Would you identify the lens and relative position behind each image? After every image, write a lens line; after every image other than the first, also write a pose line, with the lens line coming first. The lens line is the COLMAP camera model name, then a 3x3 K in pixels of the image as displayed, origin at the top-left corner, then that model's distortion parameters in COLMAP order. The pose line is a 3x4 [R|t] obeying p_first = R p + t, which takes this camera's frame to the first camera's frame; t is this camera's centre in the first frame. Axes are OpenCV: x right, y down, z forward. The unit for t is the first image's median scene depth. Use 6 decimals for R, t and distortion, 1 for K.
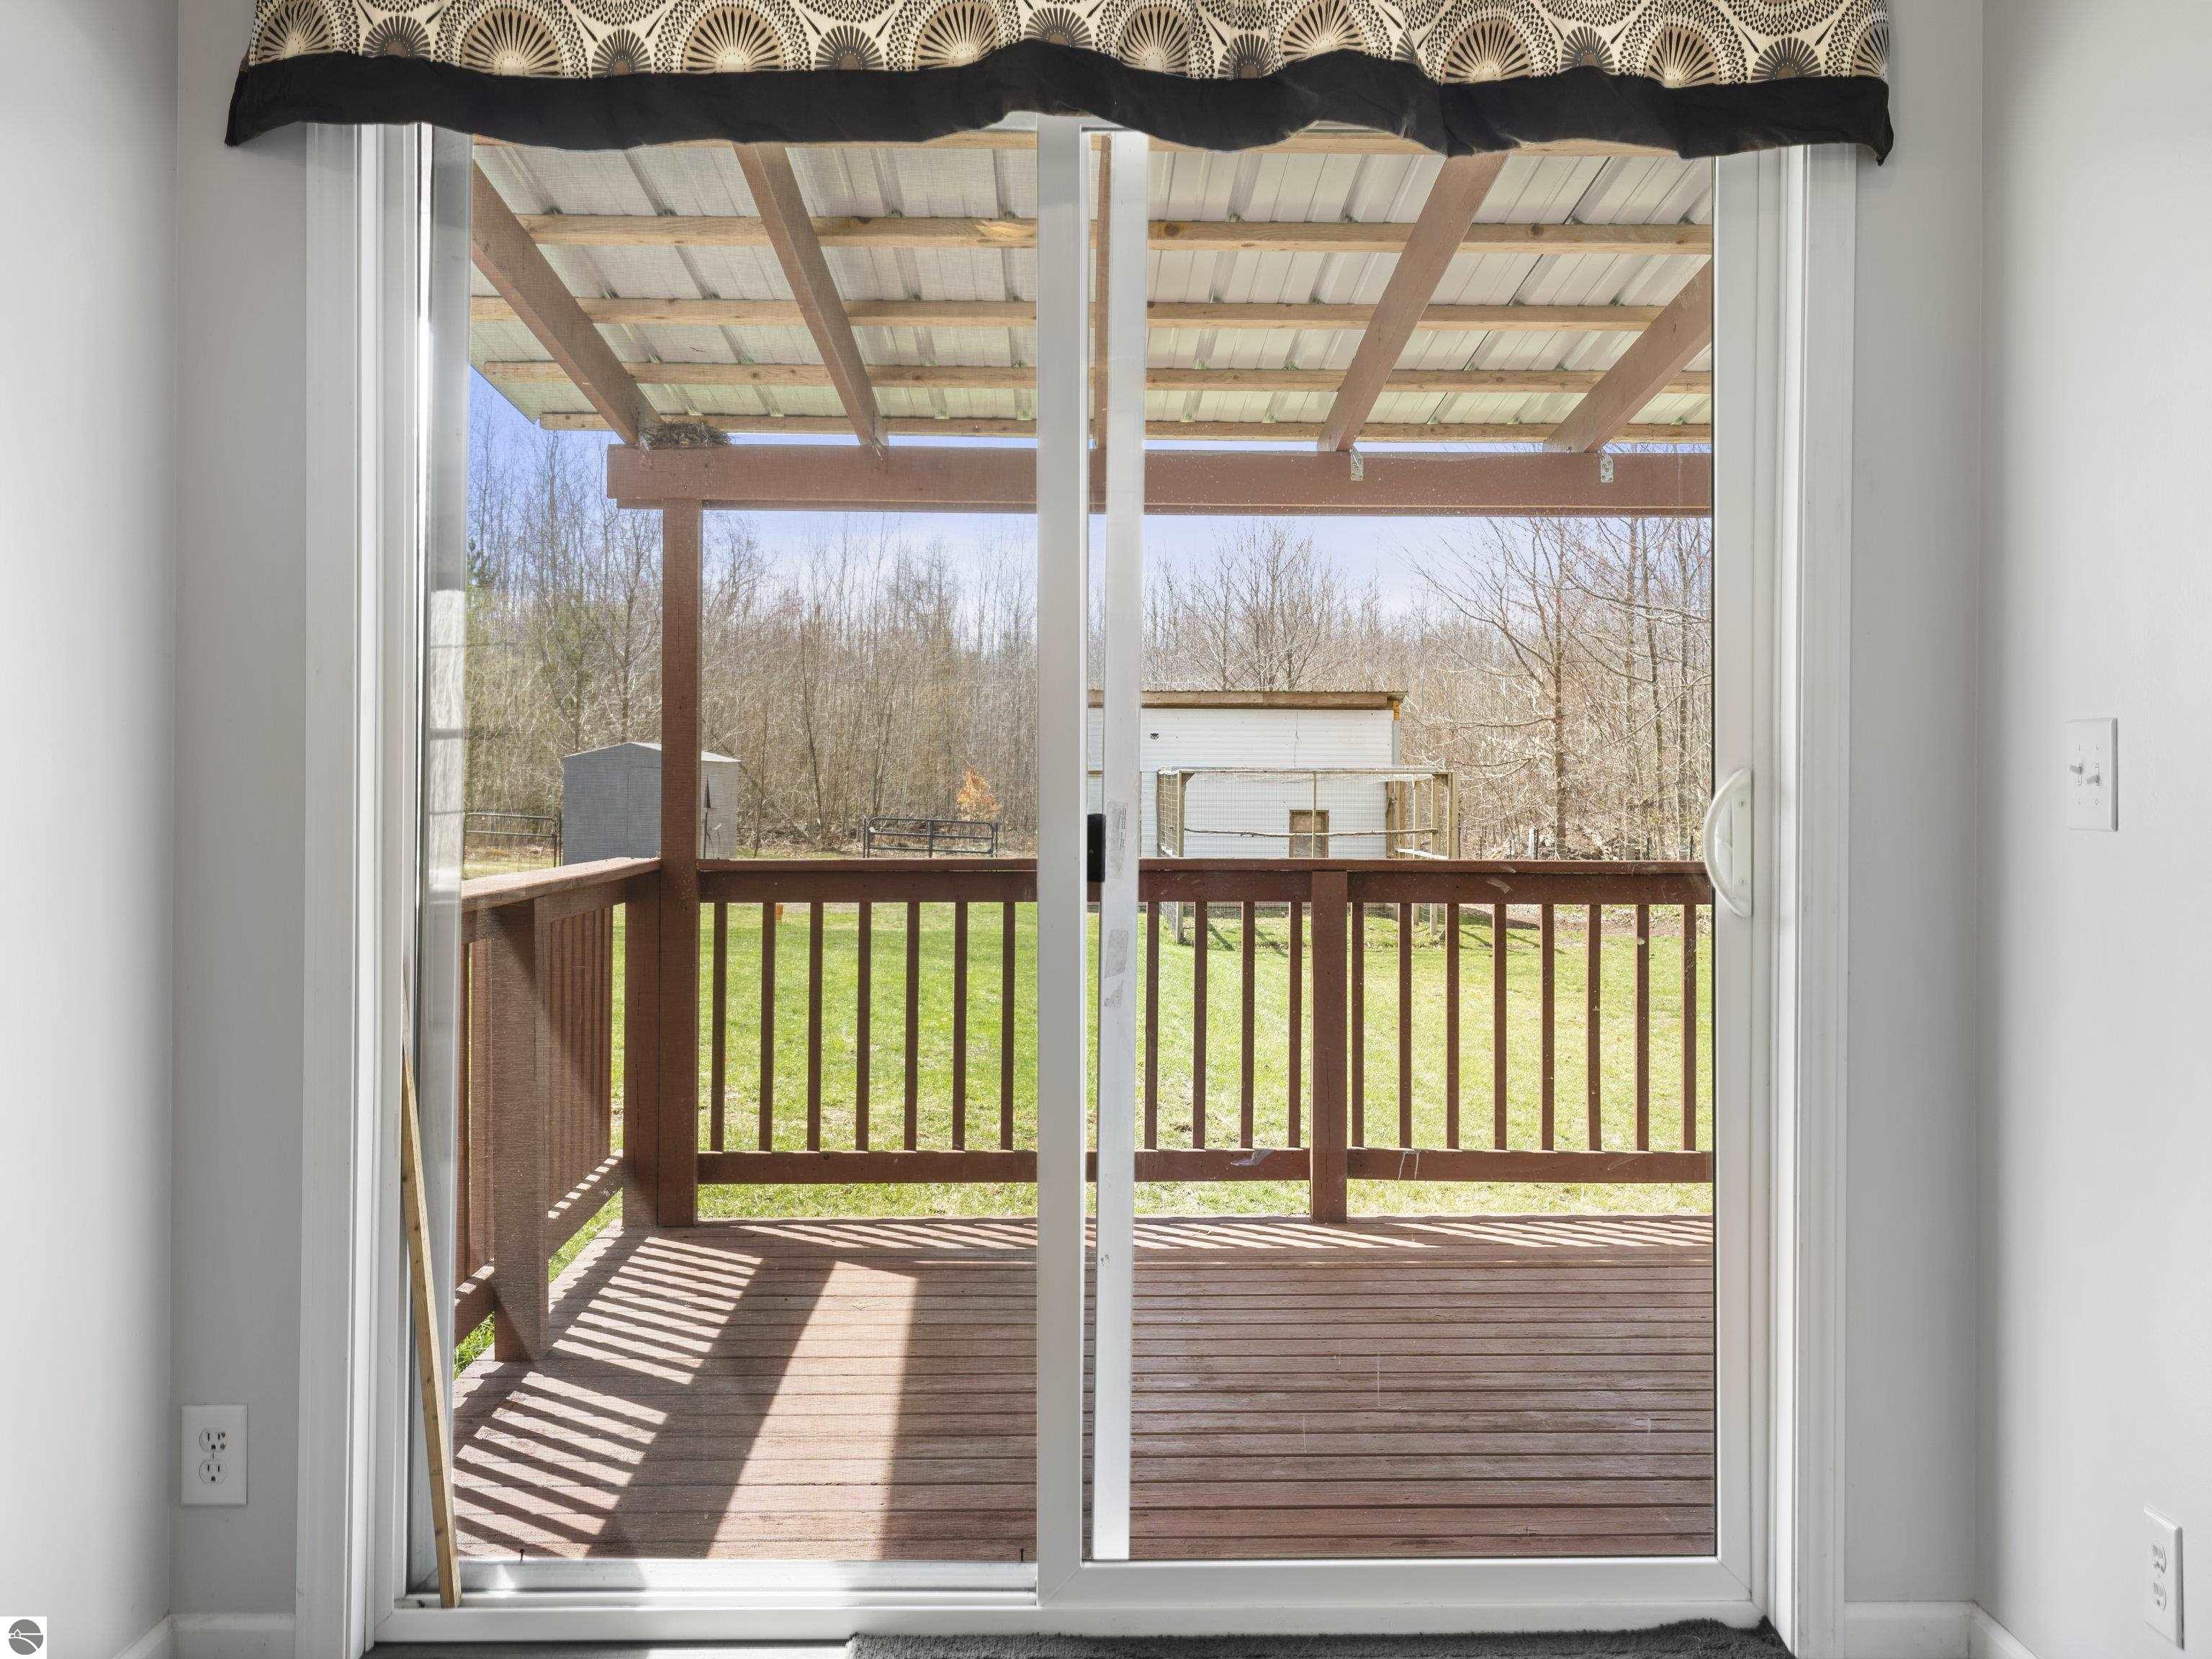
lens RADIAL K [[2537.6, 0, 1246.6], [0, 2537.6, 762.2], [0, 0, 1]] dist [0.003391, 0.026996]
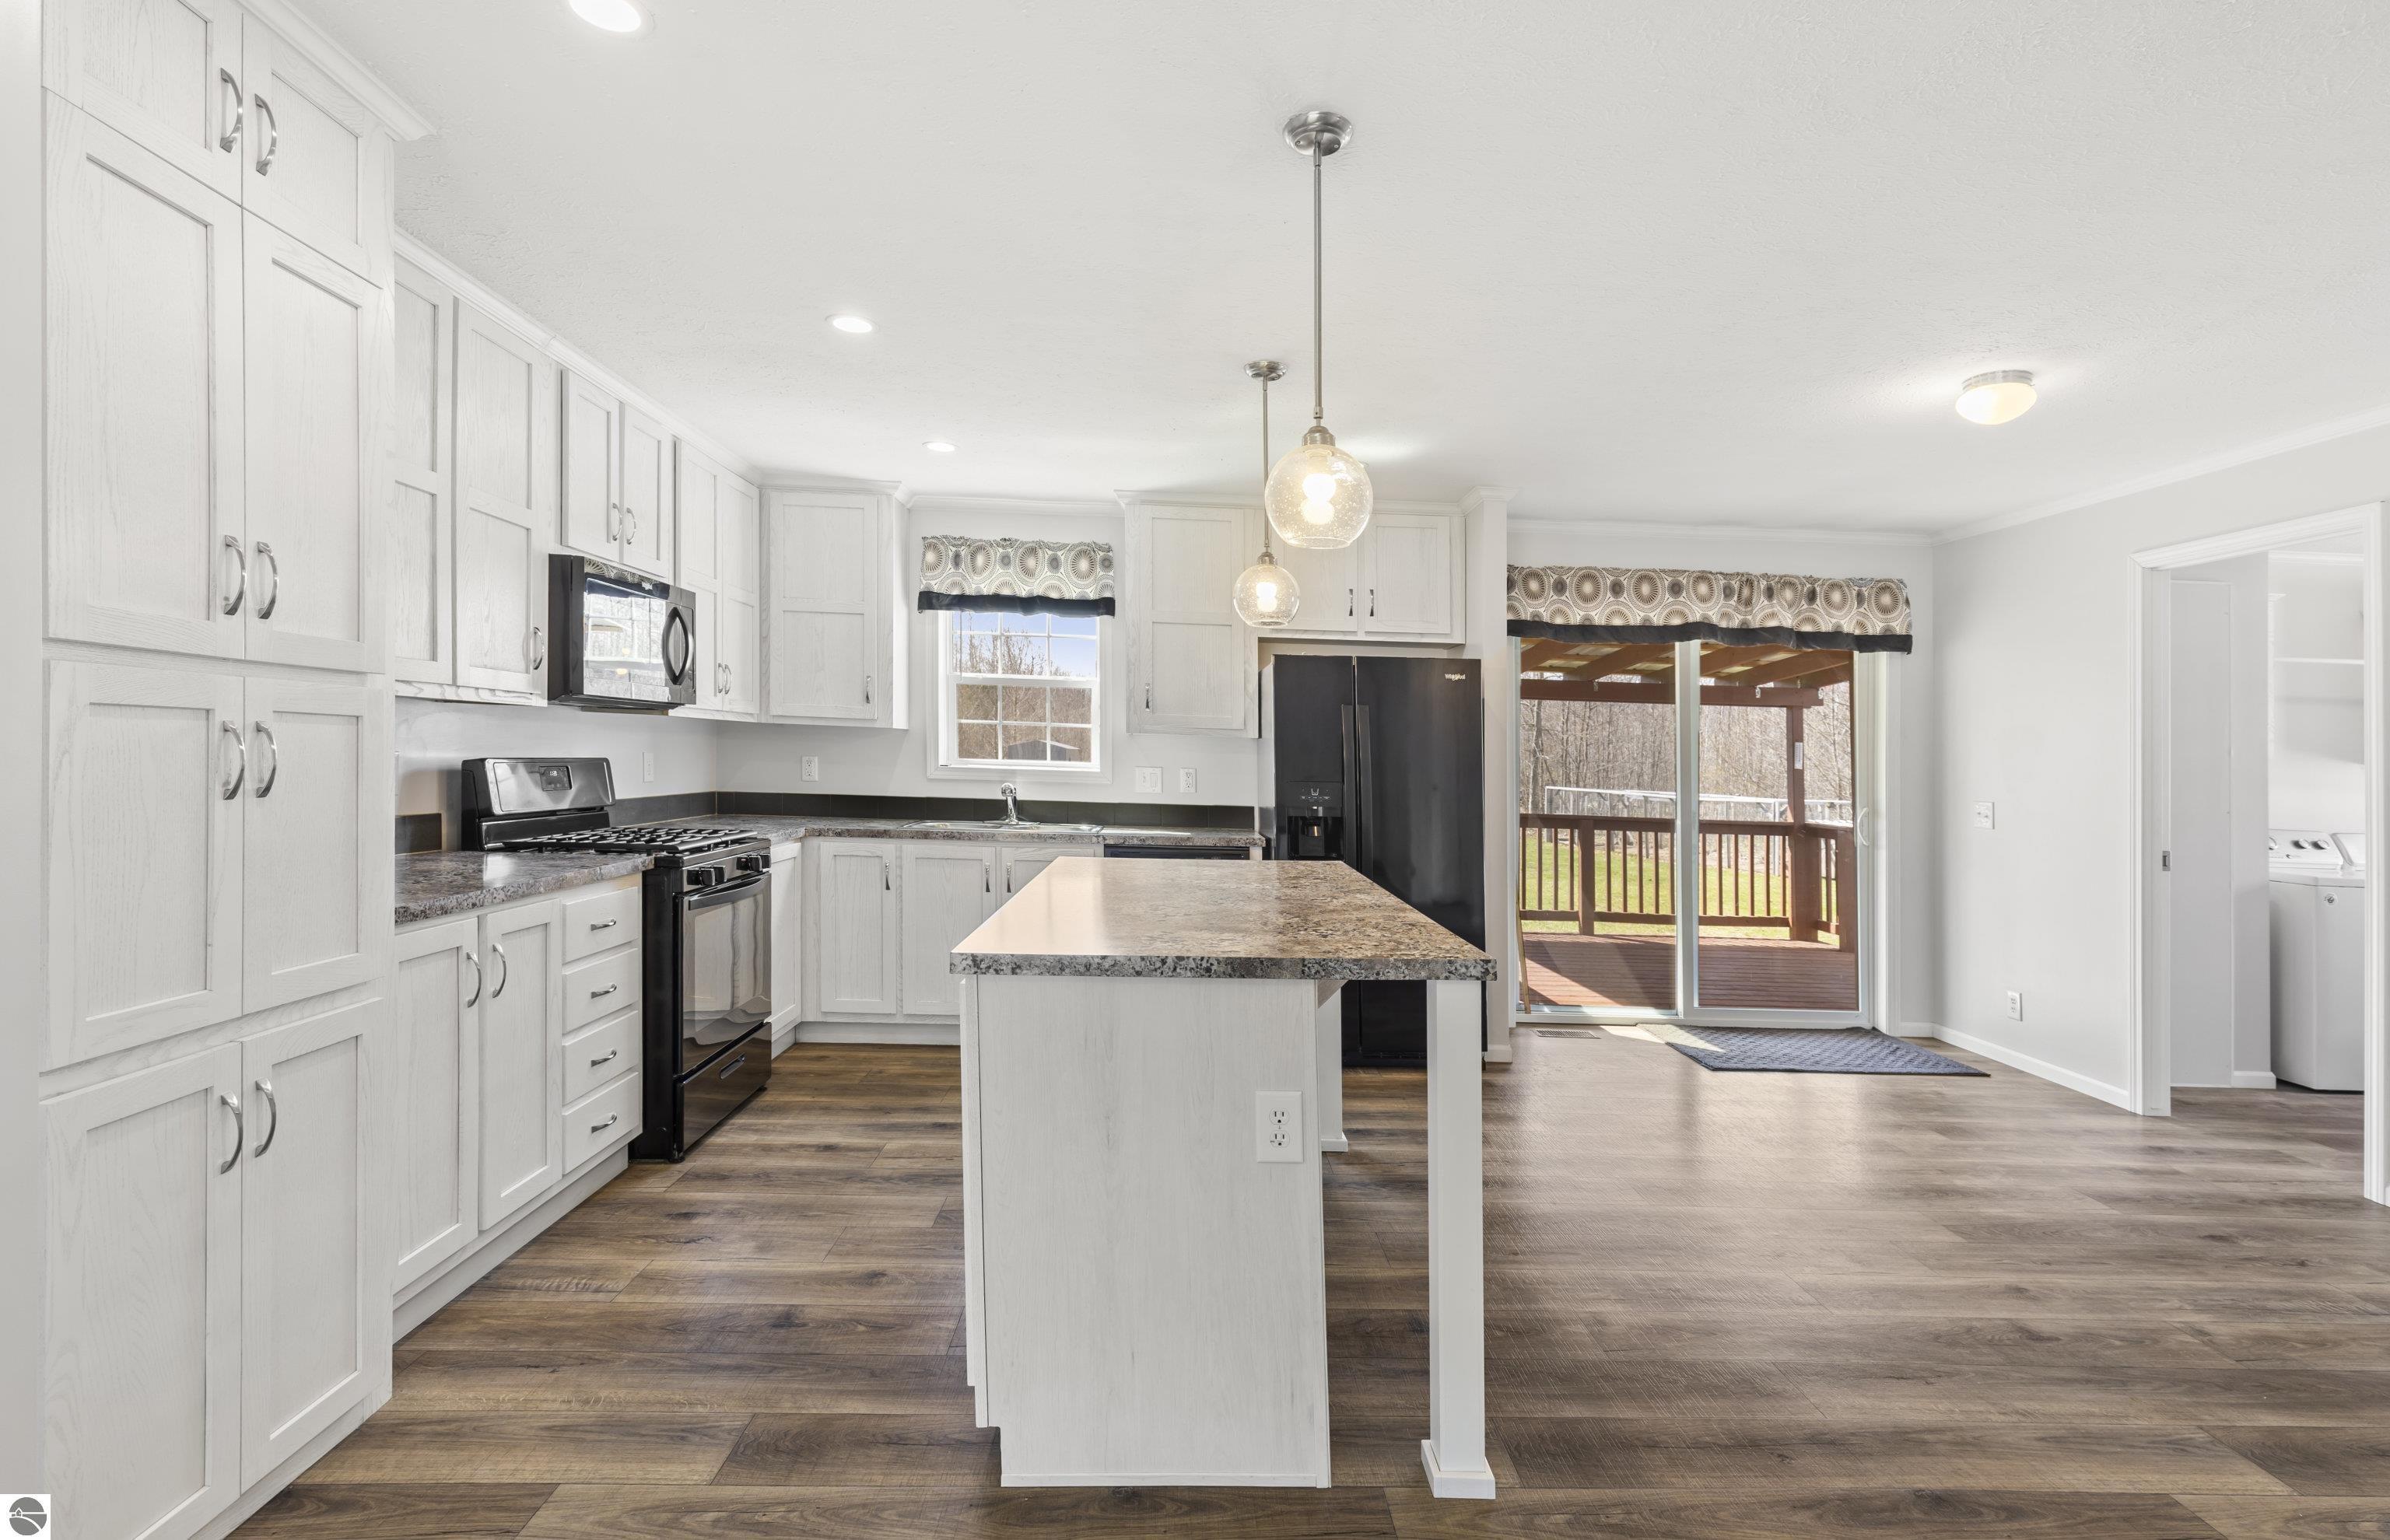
lens RADIAL K [[1100.2, 0, 1261.2], [0, 1100.2, 818.0], [0, 0, 1]] dist [0.005152, 0.000059]
pose [[0.999619, 0.025636, -0.010242, -0.496706], [-0.024988, 0.997942, 0.059052, -0.039062], [0.011735, -0.058773, 0.998202, -0.506519]]
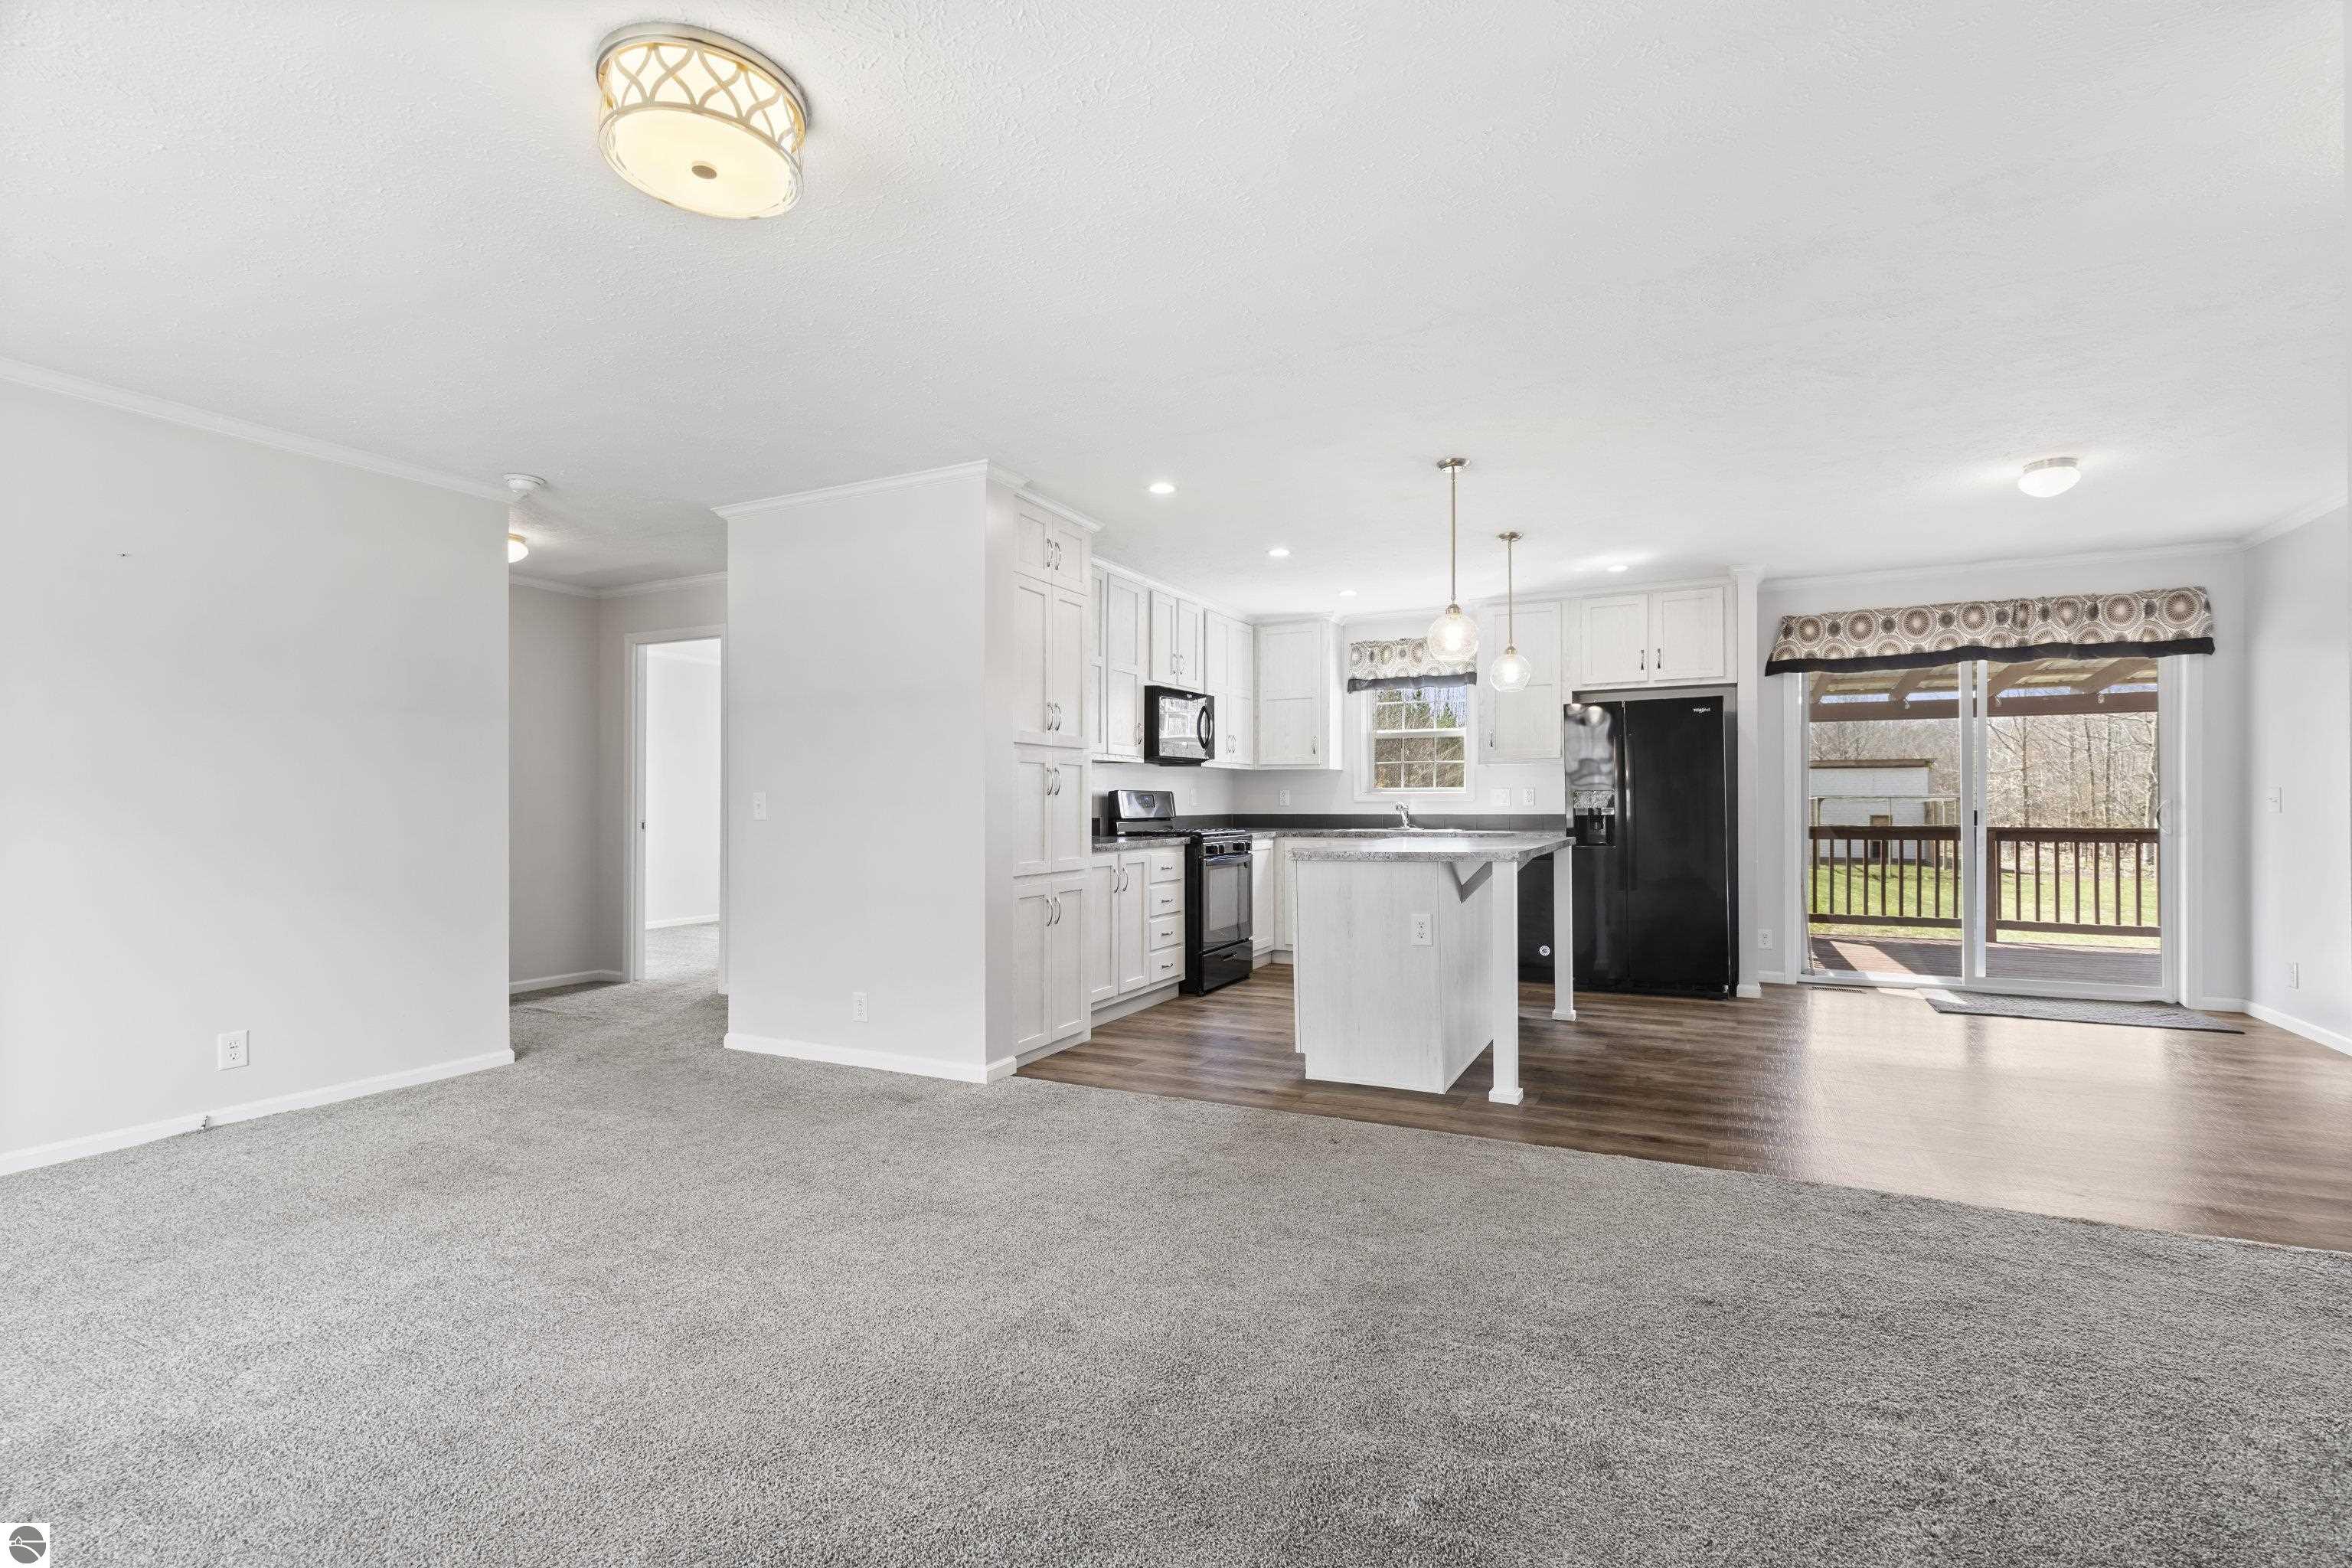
lens RADIAL K [[1064.7, 0, 1203.8], [0, 1064.7, 801.7], [0, 0, 1]] dist [0.003375, -0.000174]
pose [[0.862358, -0.008208, -0.506233, -0.203799], [0.010659, 0.999941, 0.001944, -0.008517], [0.506187, -0.007072, 0.862394, -0.944136]]
